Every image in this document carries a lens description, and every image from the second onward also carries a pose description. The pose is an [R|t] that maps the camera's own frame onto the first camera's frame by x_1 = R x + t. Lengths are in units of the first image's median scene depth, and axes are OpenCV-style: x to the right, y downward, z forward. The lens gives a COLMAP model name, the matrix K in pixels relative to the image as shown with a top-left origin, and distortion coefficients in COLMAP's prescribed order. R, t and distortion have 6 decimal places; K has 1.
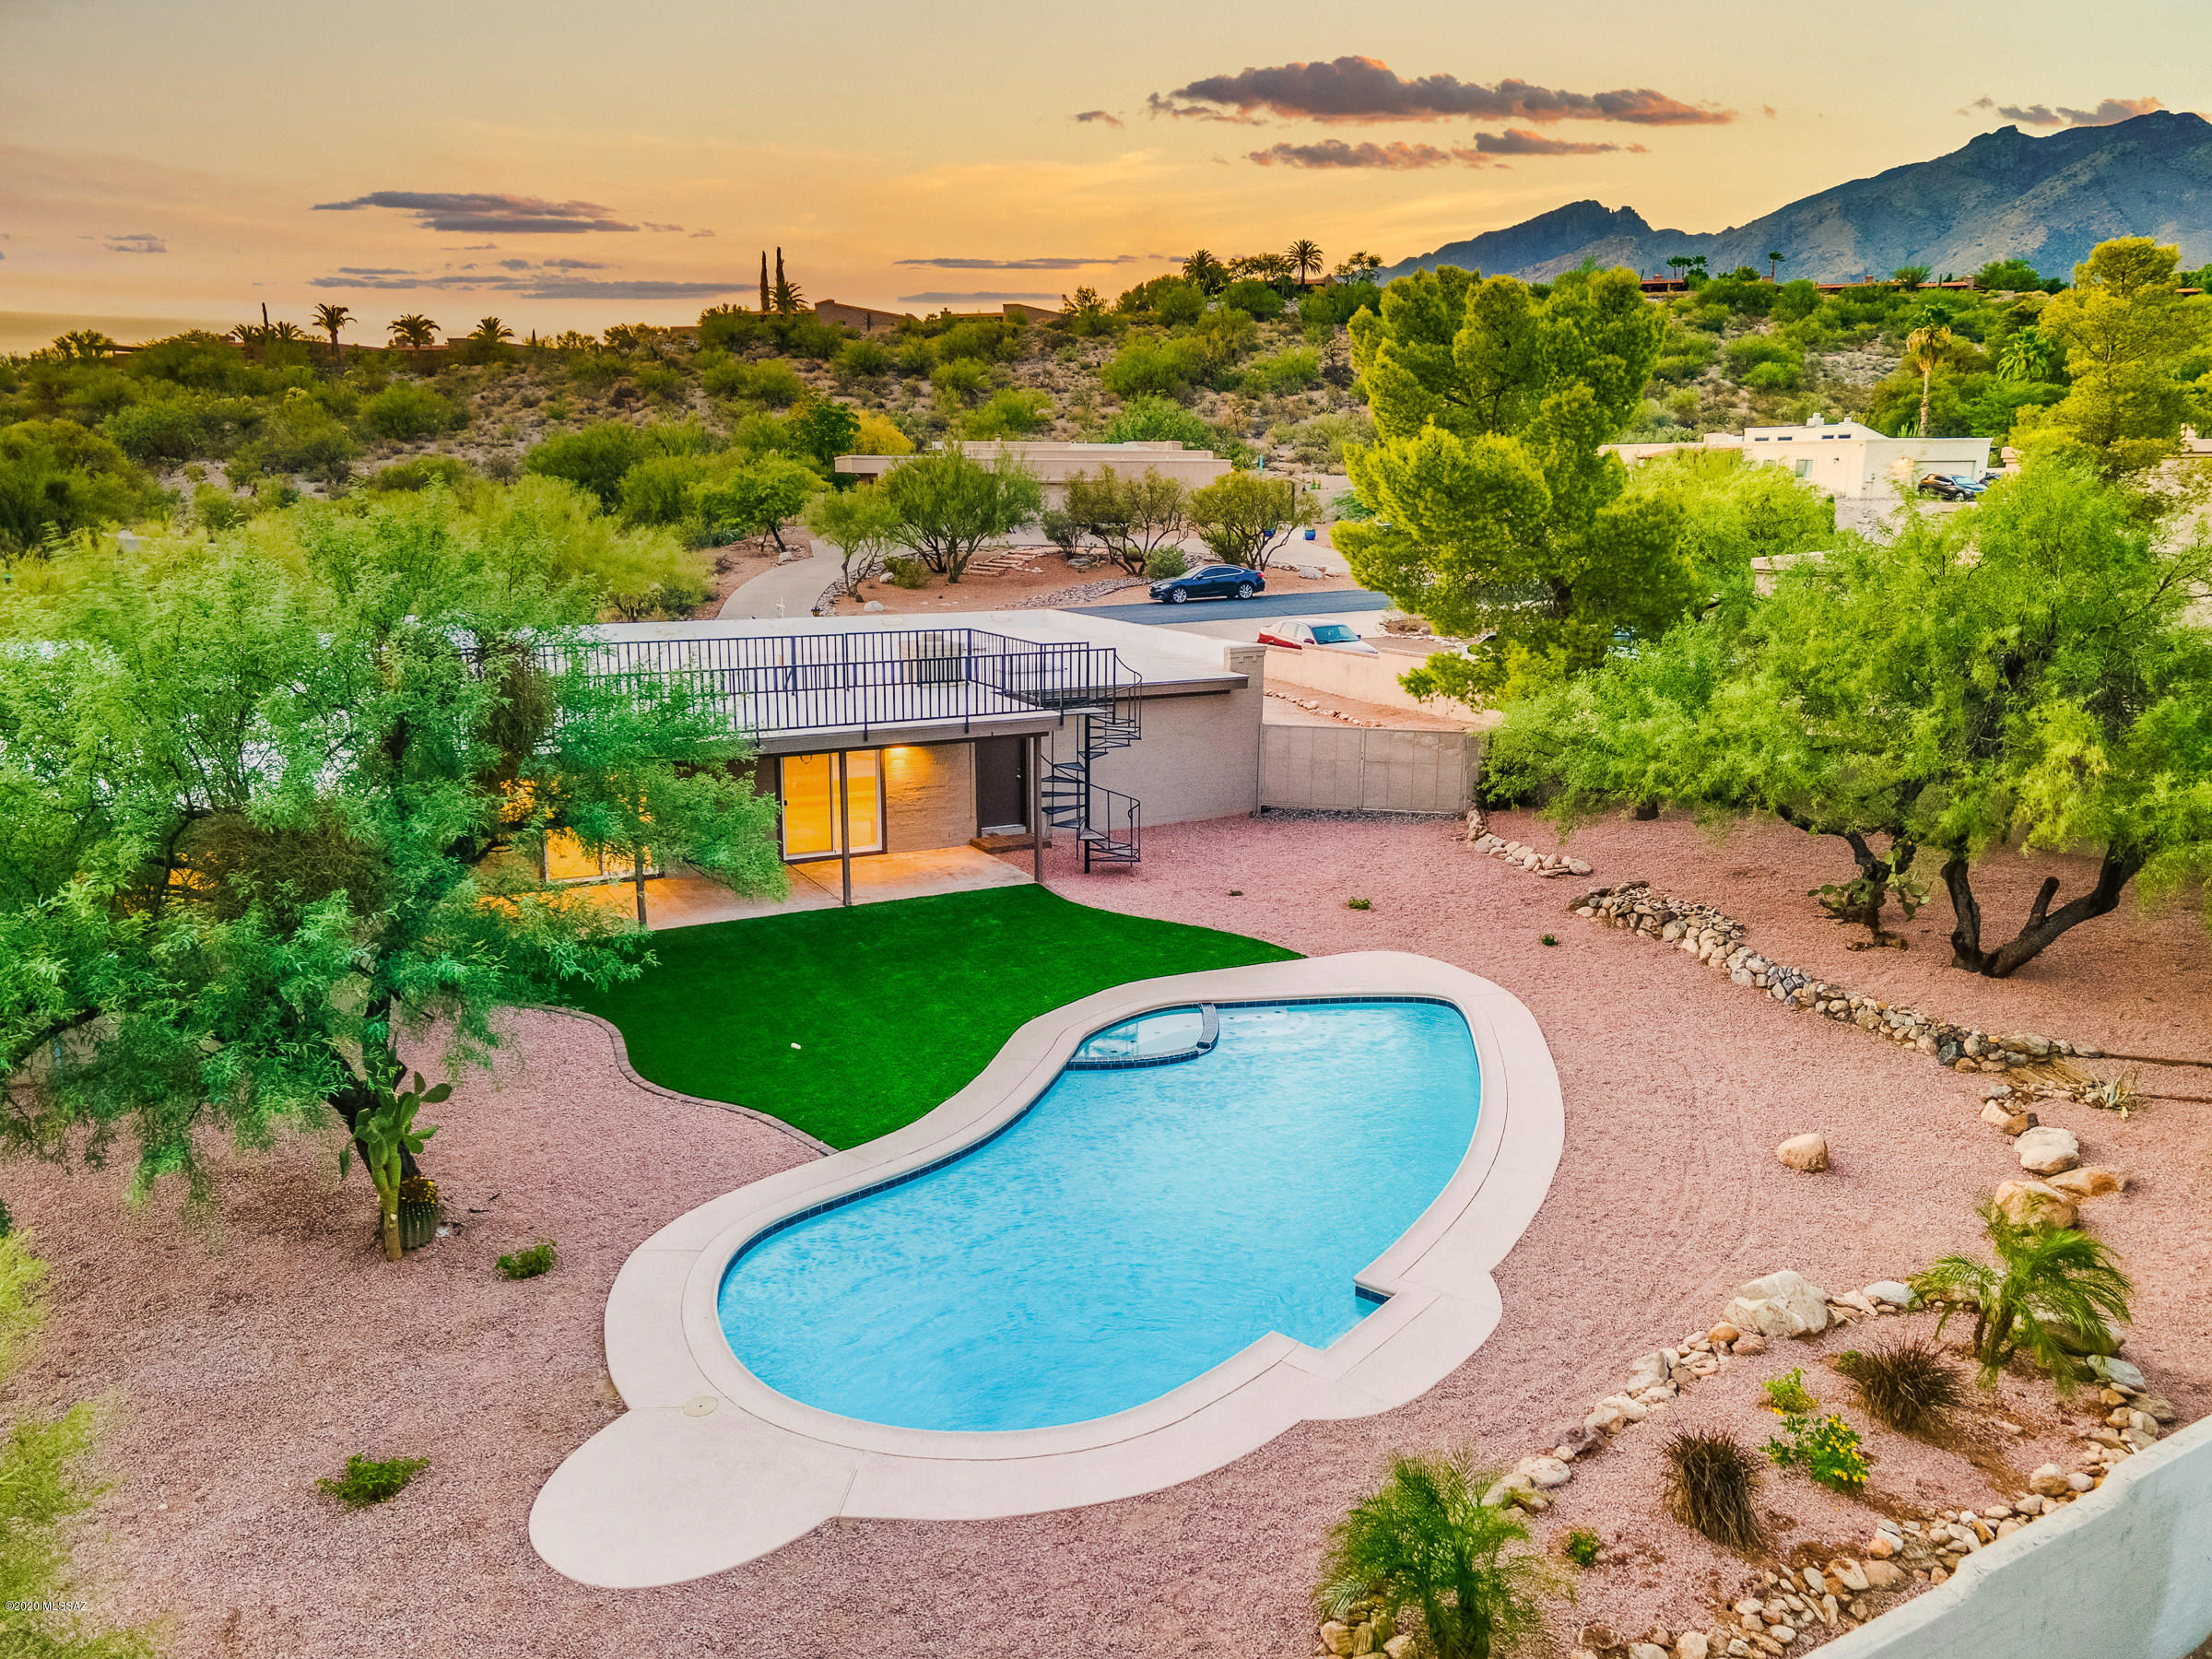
lens RADIAL K [[1665.6, 0, 1111.1], [0, 1665.6, 771.6], [0, 0, 1]] dist [0.000165, 0.109161]
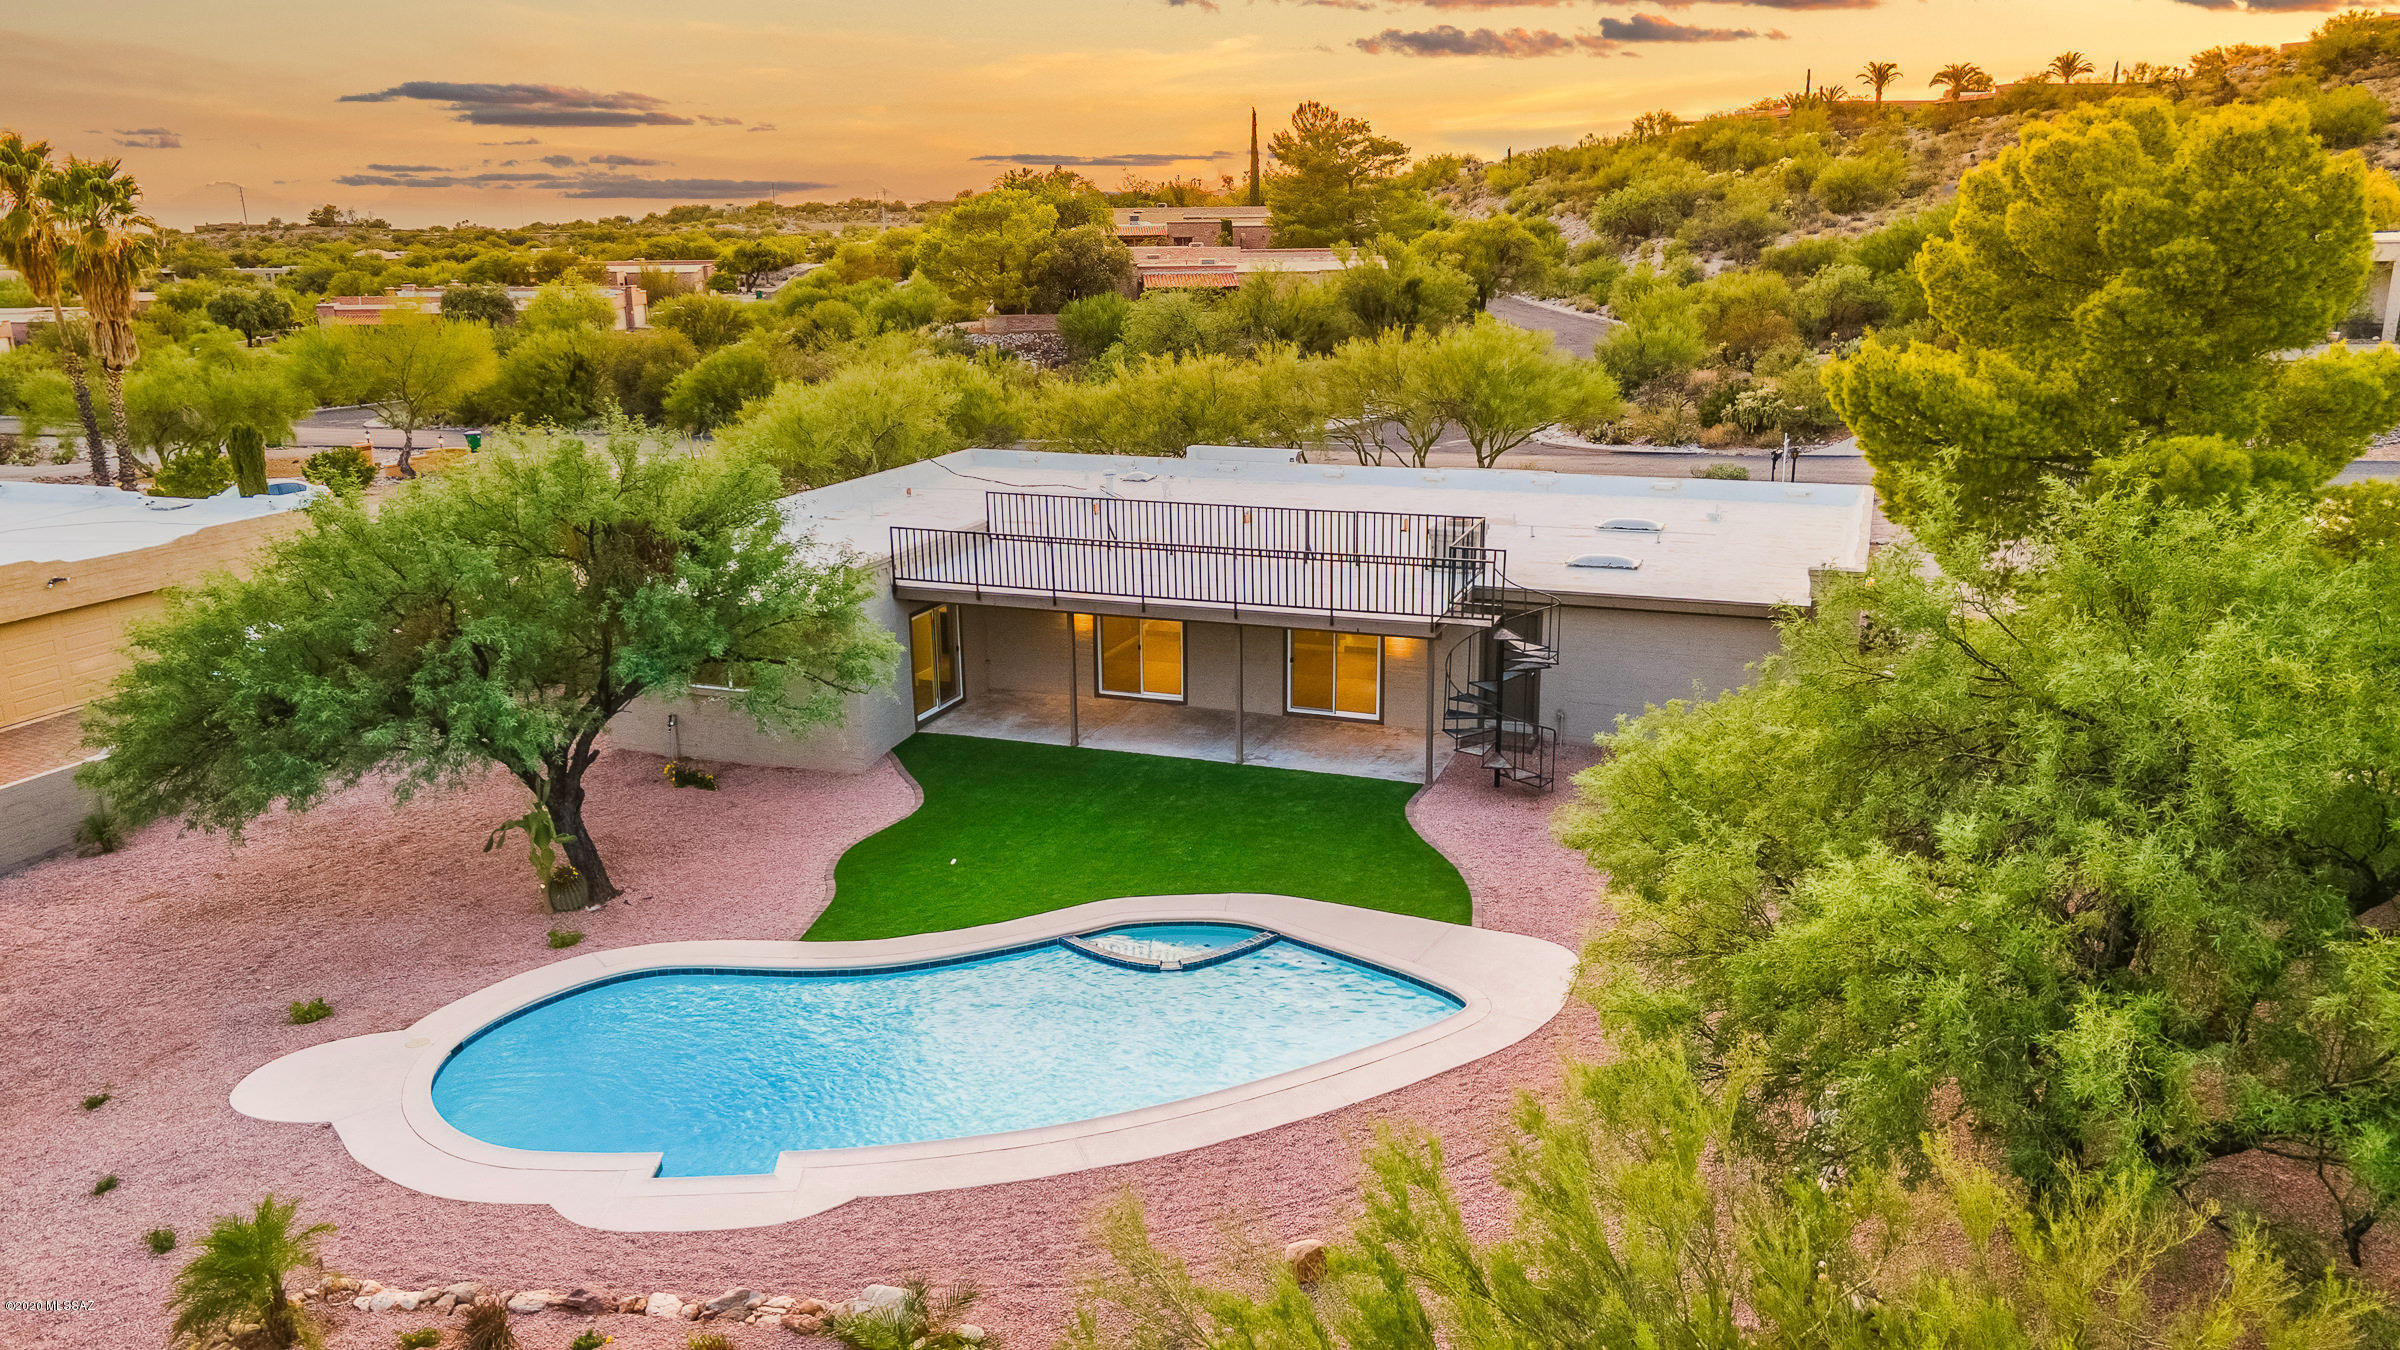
lens RADIAL K [[1792.8, 0, 1095.8], [0, 1792.8, 616.9], [0, 0, 1]] dist [0.019722, 0.000076]
pose [[0.629120, 0.150120, -0.762674, 0.704753], [-0.120141, 0.988162, 0.095402, -0.120243], [0.767967, 0.031609, 0.639709, 0.227776]]
